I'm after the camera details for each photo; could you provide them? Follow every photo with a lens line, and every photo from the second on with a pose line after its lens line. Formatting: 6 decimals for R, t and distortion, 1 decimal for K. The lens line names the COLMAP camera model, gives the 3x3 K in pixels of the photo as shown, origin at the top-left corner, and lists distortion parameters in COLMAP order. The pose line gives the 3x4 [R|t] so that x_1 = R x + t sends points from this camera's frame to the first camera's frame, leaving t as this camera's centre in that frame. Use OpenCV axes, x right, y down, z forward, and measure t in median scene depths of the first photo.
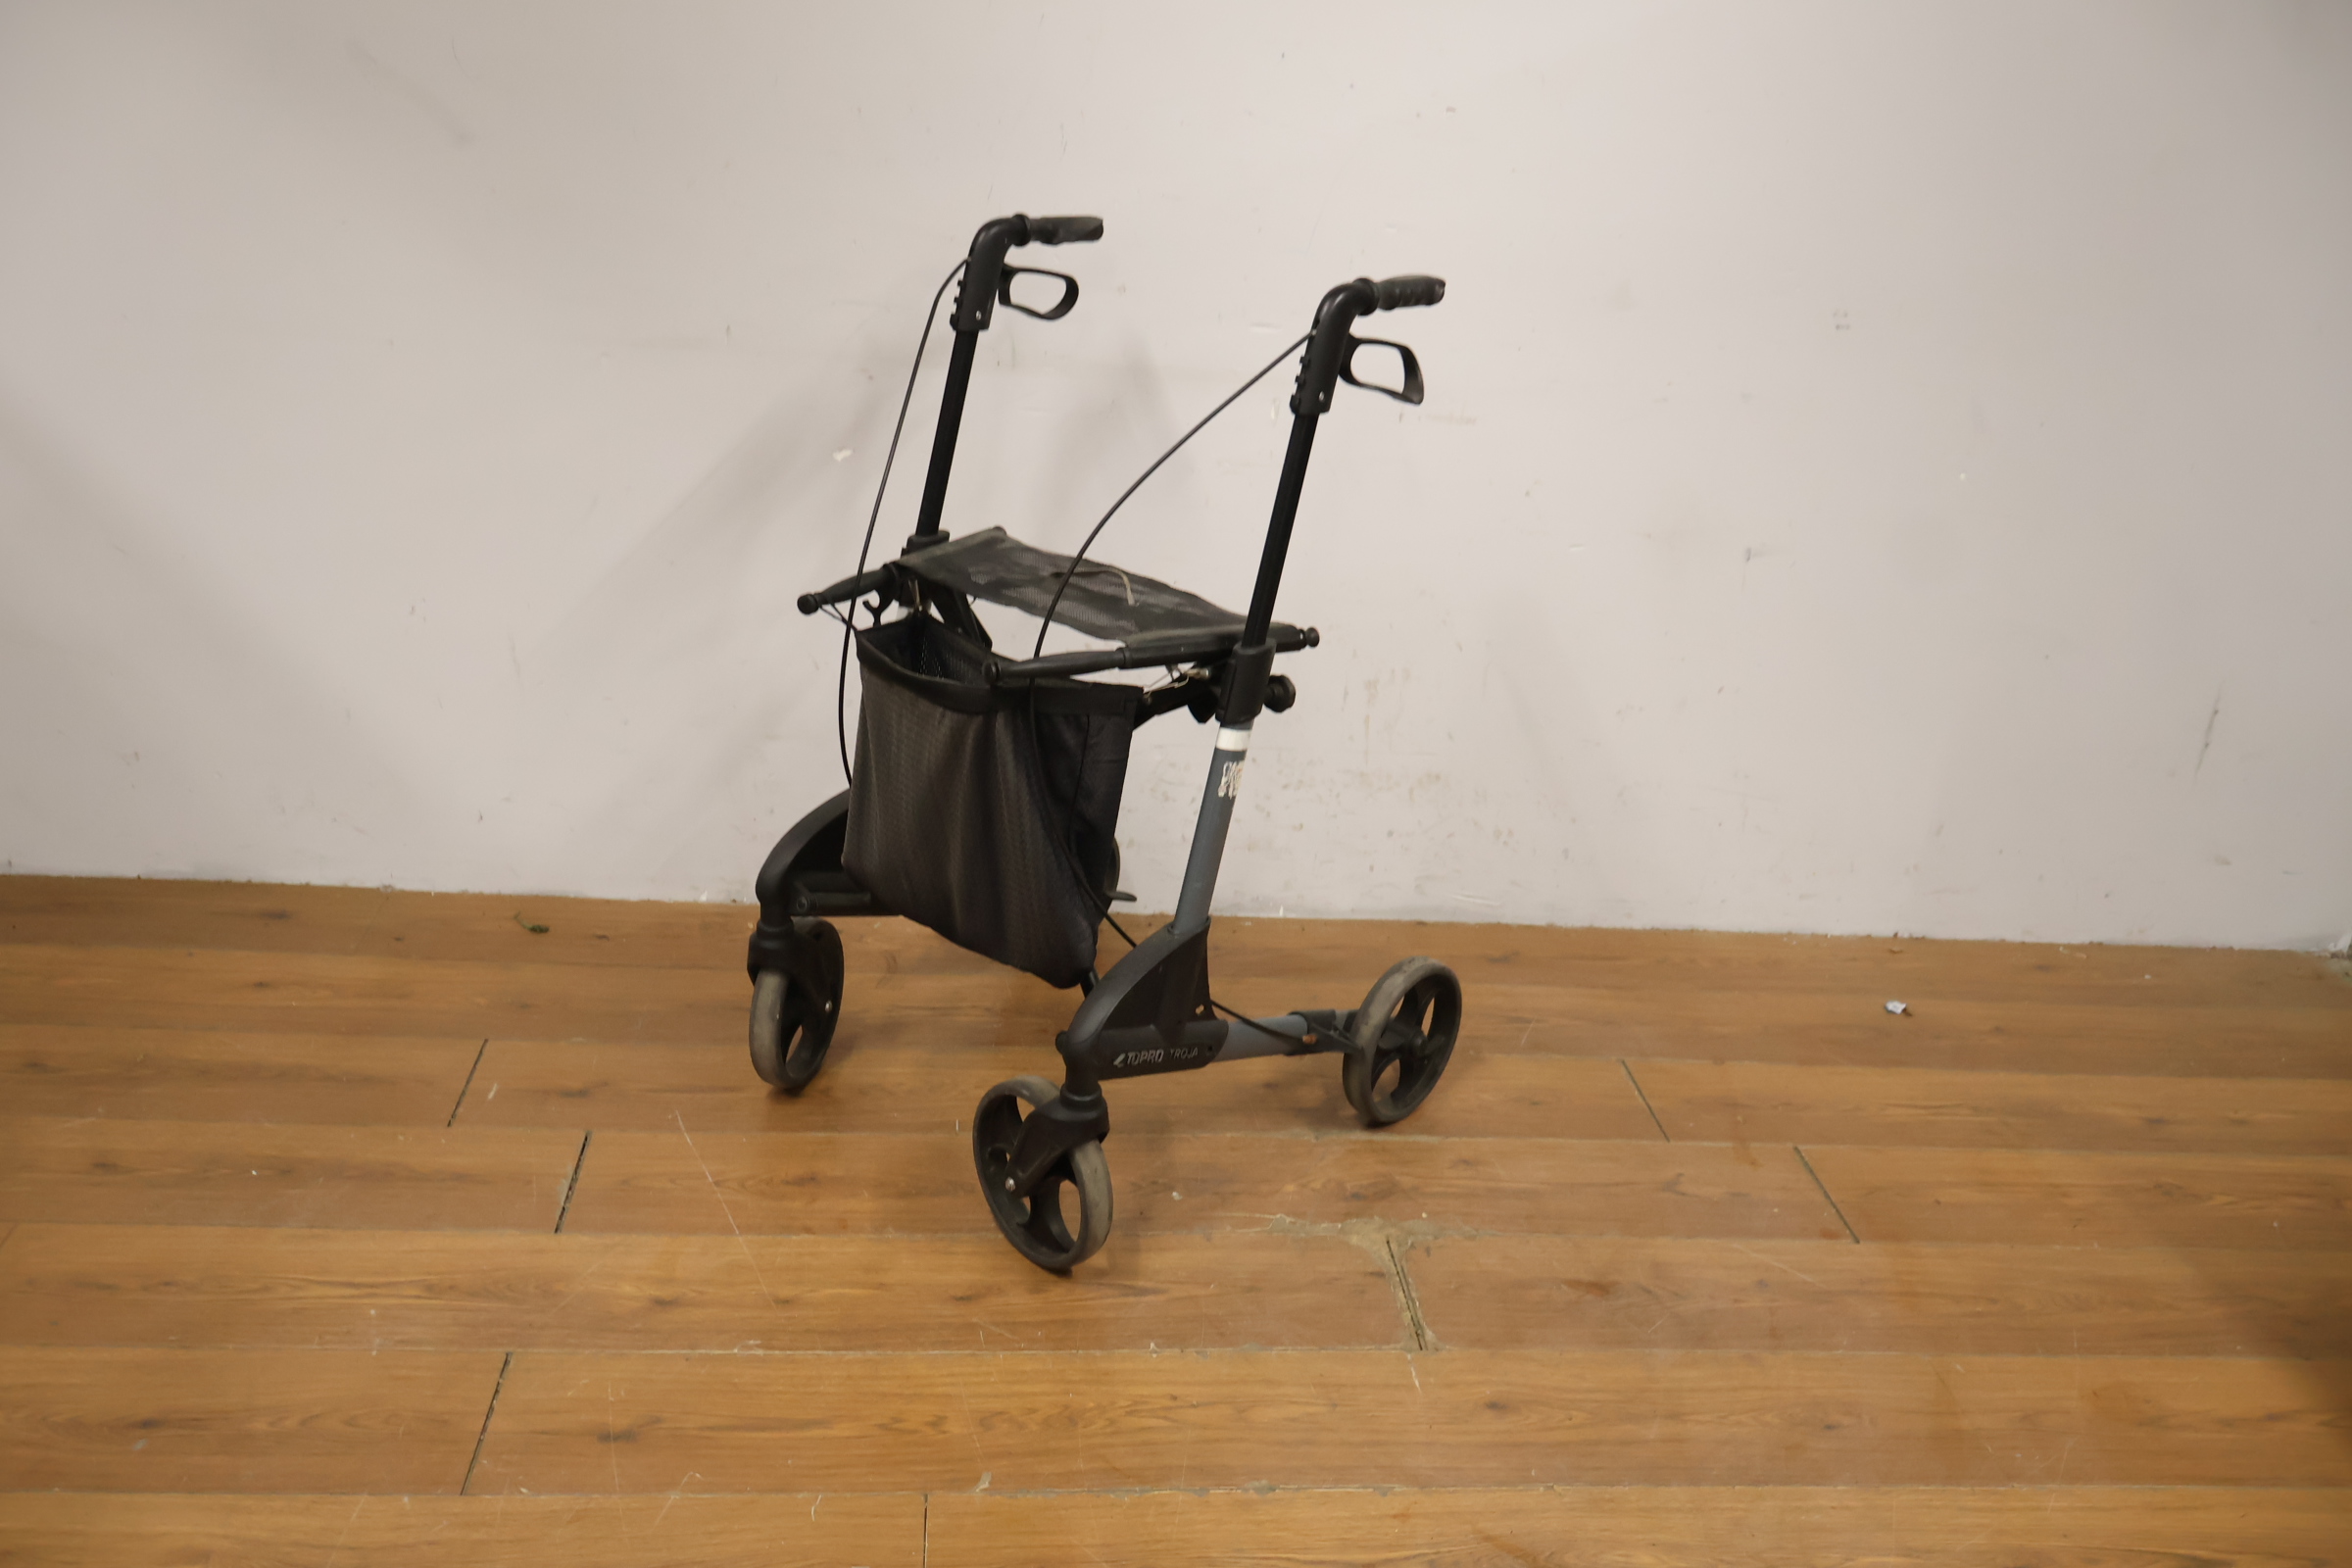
lens RADIAL K [[2039.1, 0, 1184.7], [0, 2039.1, 764.3], [0, 0, 1]] dist [0.004987, -0.004379]
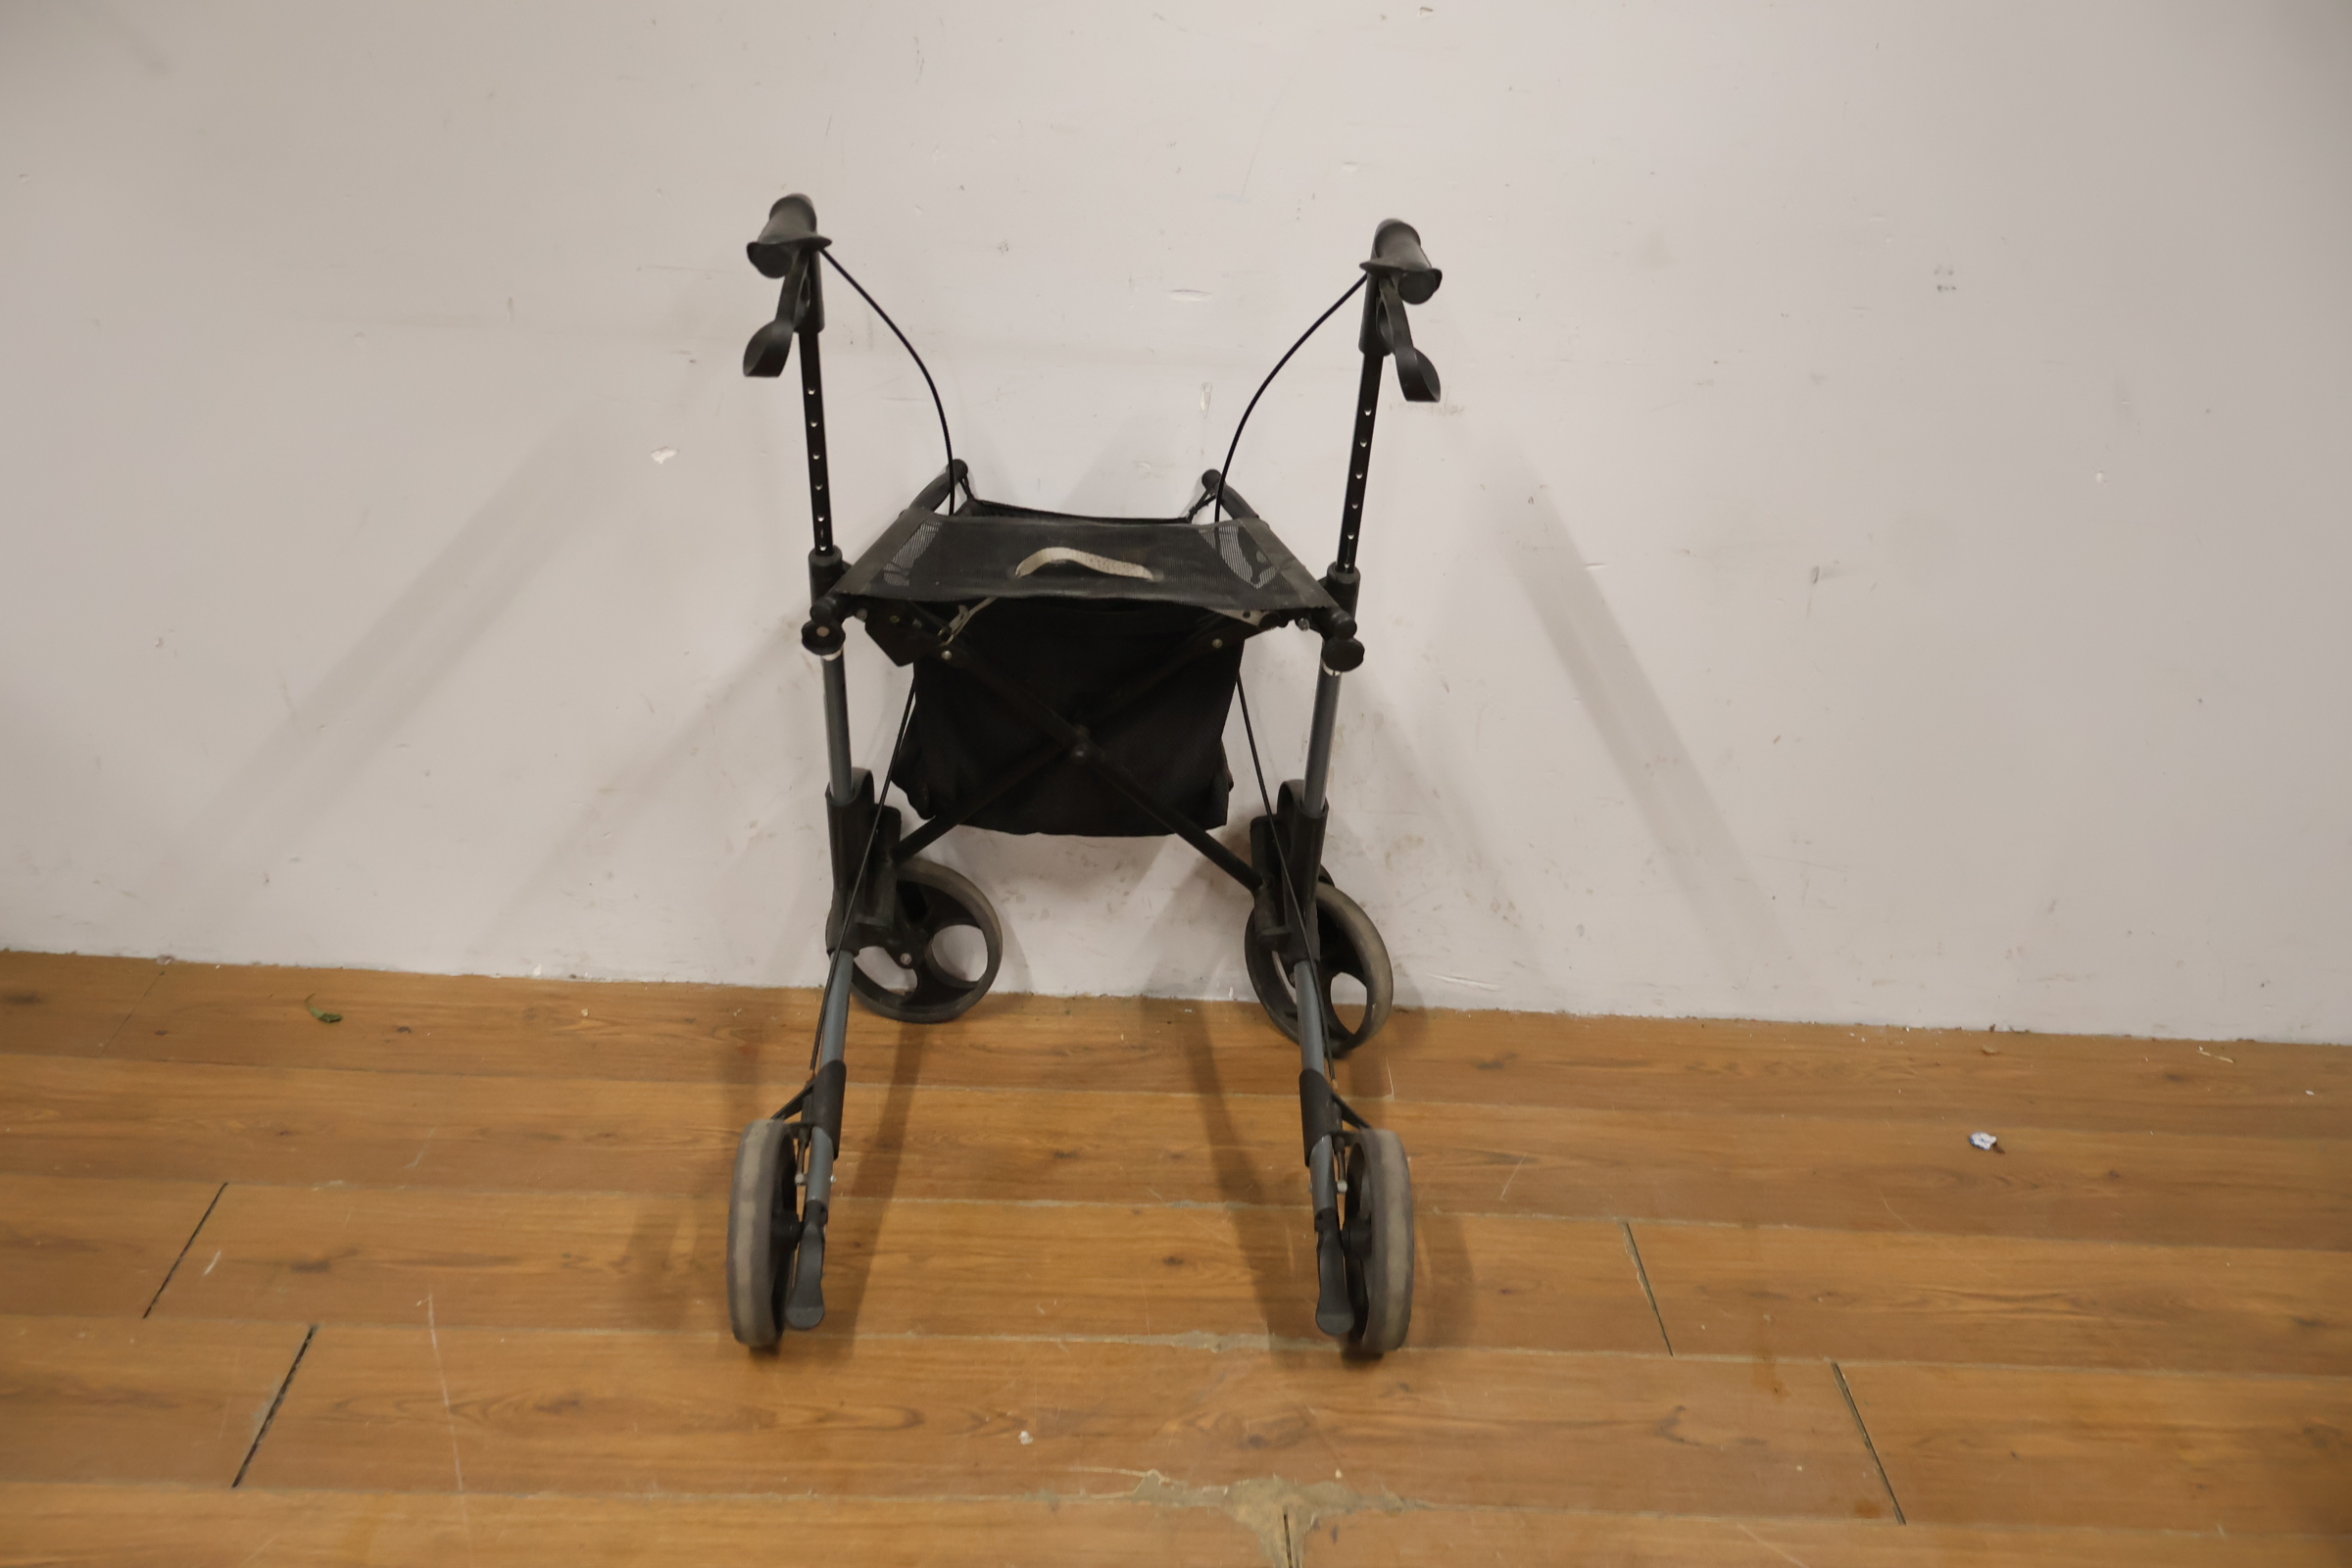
lens RADIAL K [[2039.1, 0, 1176.8], [0, 2039.1, 776.0], [0, 0, 1]] dist [0.004987, -0.004379]
pose [[0.997633, 0.014122, -0.067303, 0.095958], [-0.008345, 0.996316, 0.085350, -0.103614], [0.068261, -0.084586, 0.994075, 0.219138]]
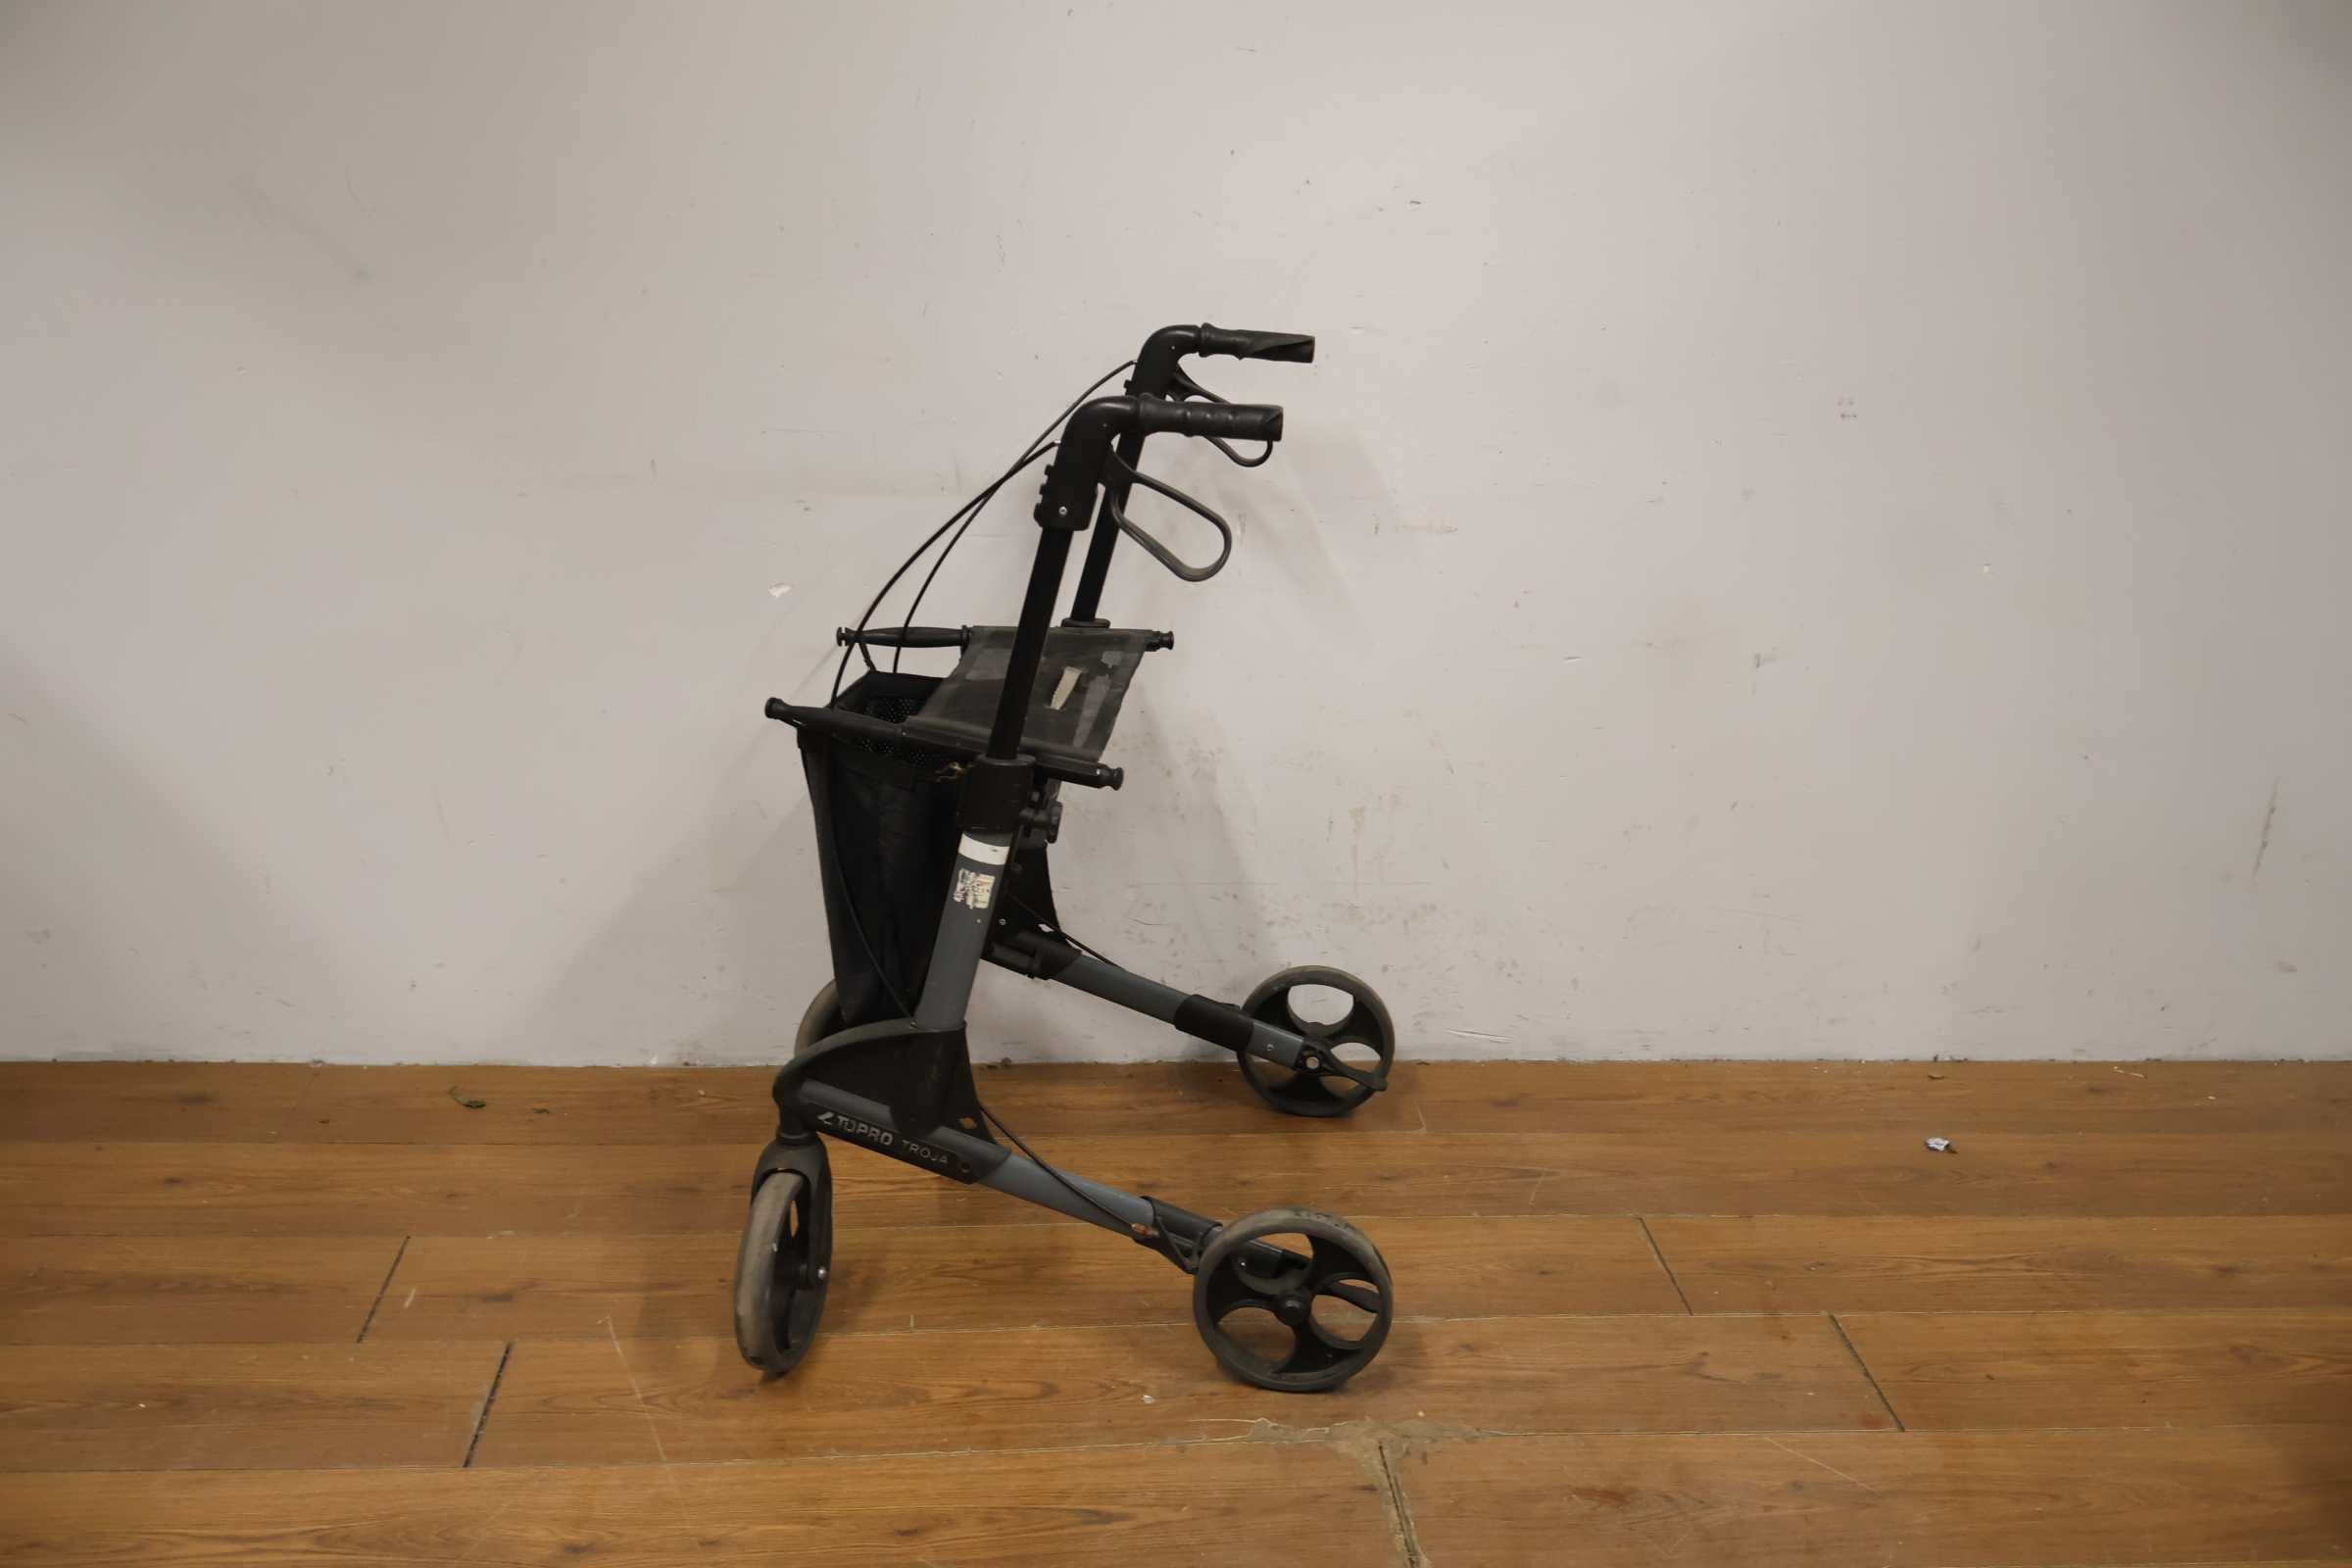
lens RADIAL K [[2039.1, 0, 1180.2], [0, 2039.1, 771.7], [0, 0, 1]] dist [0.004987, -0.004379]
pose [[0.999249, -0.032235, -0.021491, 0.035792], [0.031641, 0.999122, -0.027446, -0.039938], [0.022357, 0.026745, 0.999392, 0.074133]]
